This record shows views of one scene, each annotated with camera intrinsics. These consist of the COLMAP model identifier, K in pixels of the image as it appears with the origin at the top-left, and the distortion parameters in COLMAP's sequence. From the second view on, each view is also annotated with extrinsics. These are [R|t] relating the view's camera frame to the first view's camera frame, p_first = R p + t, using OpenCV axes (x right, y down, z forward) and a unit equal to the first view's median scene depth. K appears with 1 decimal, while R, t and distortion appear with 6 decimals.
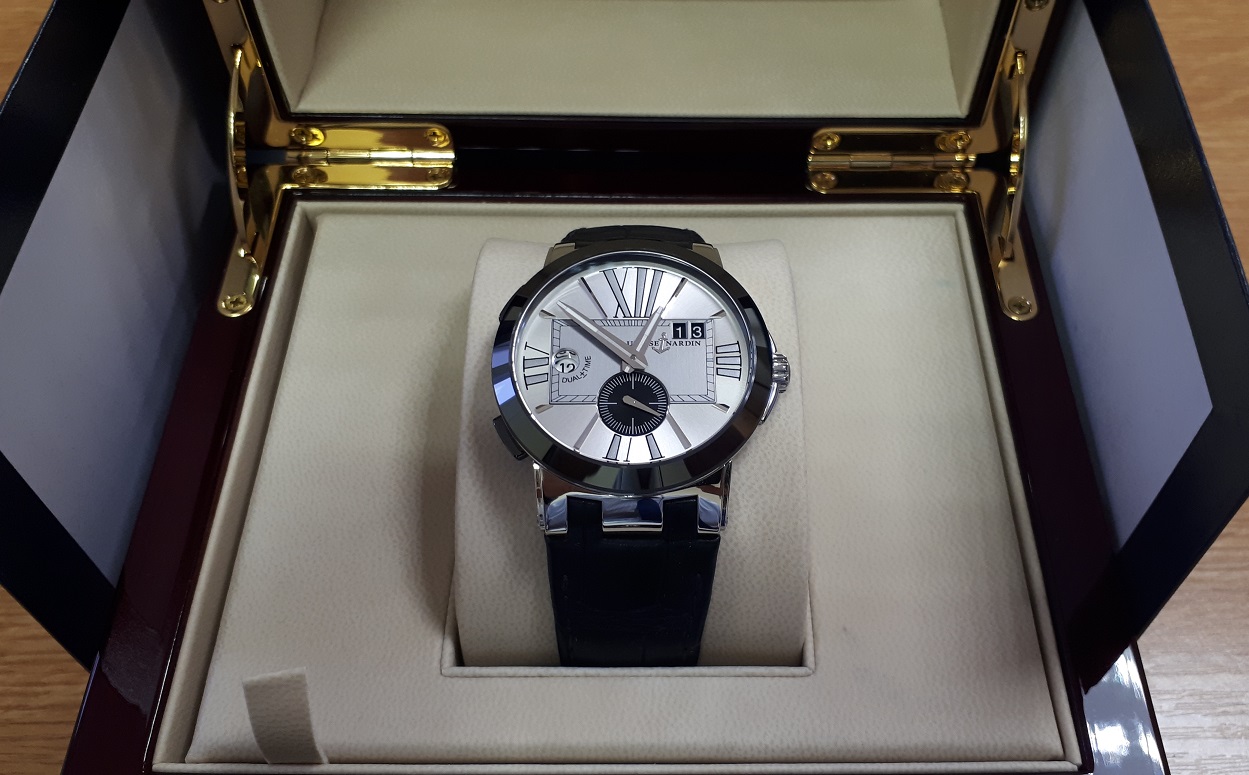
lens RADIAL K [[1190.3, 0, 671.7], [0, 1190.3, 368.7], [0, 0, 1]] dist [0.012047, -0.002448]
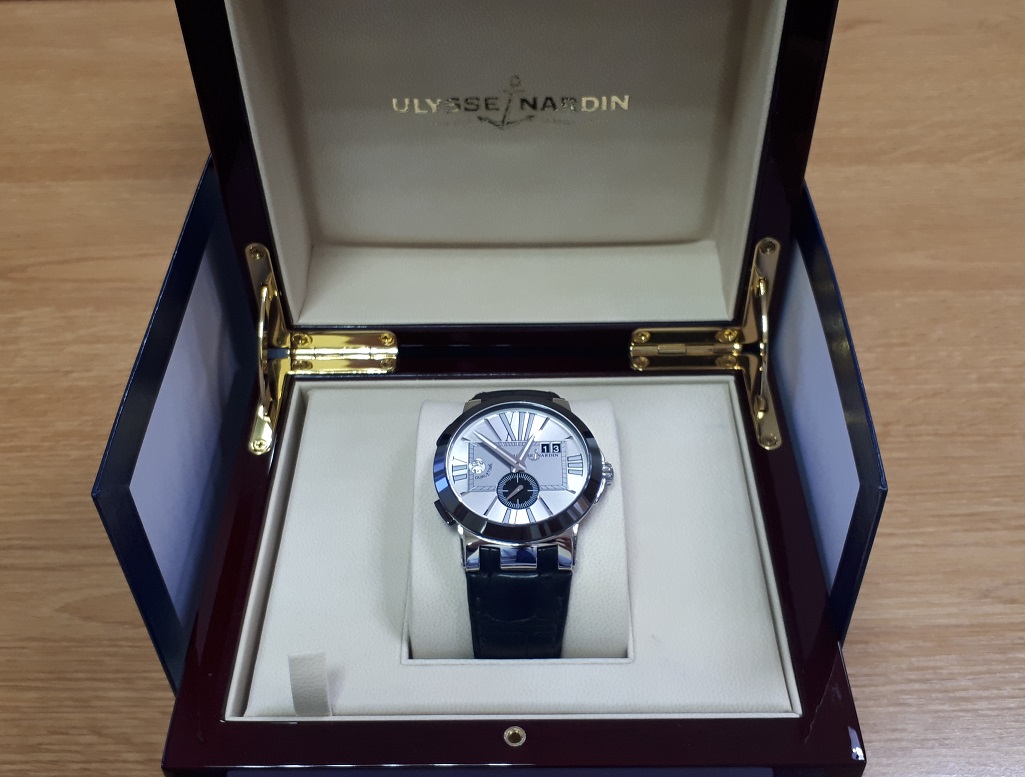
lens RADIAL K [[1213.1, 0, 514.8], [0, 1213.1, 354.4], [0, 0, 1]] dist [0.165963, -0.758008]
pose [[0.999476, -0.017719, -0.027090, 0.012220], [0.012376, 0.982475, -0.185981, 0.154104], [0.029910, 0.185548, 0.982180, -0.689117]]
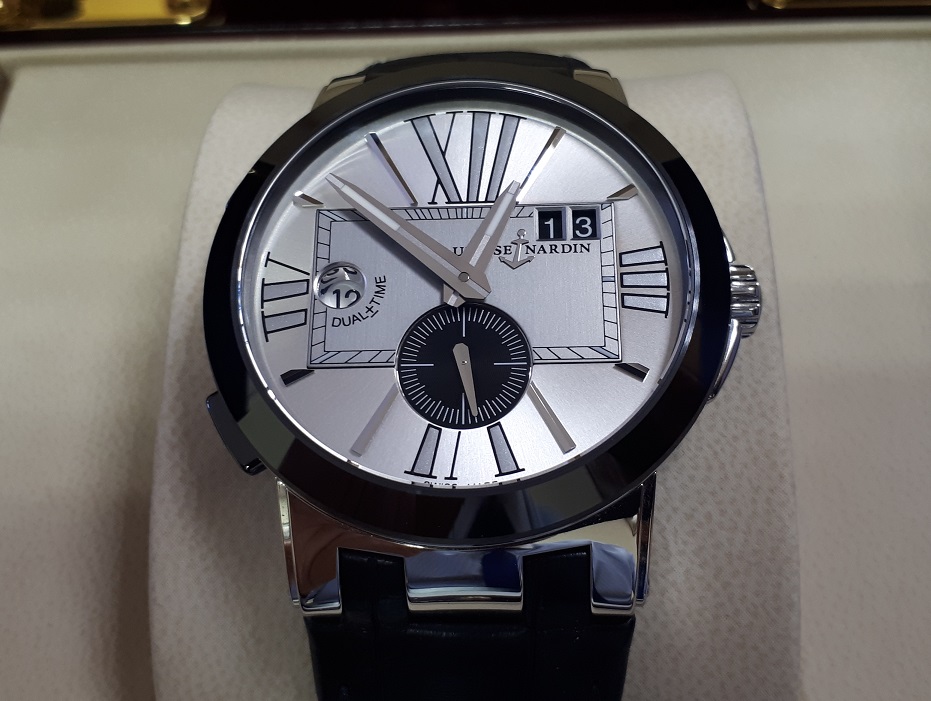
lens RADIAL K [[1101.8, 0, 467.6], [0, 1101.8, 319.5], [0, 0, 1]] dist [0.165963, -0.758008]
pose [[0.996336, -0.016666, -0.083886, 0.010359], [0.020311, 0.998878, 0.042791, -0.011568], [0.083079, -0.044338, 0.995556, 0.500110]]
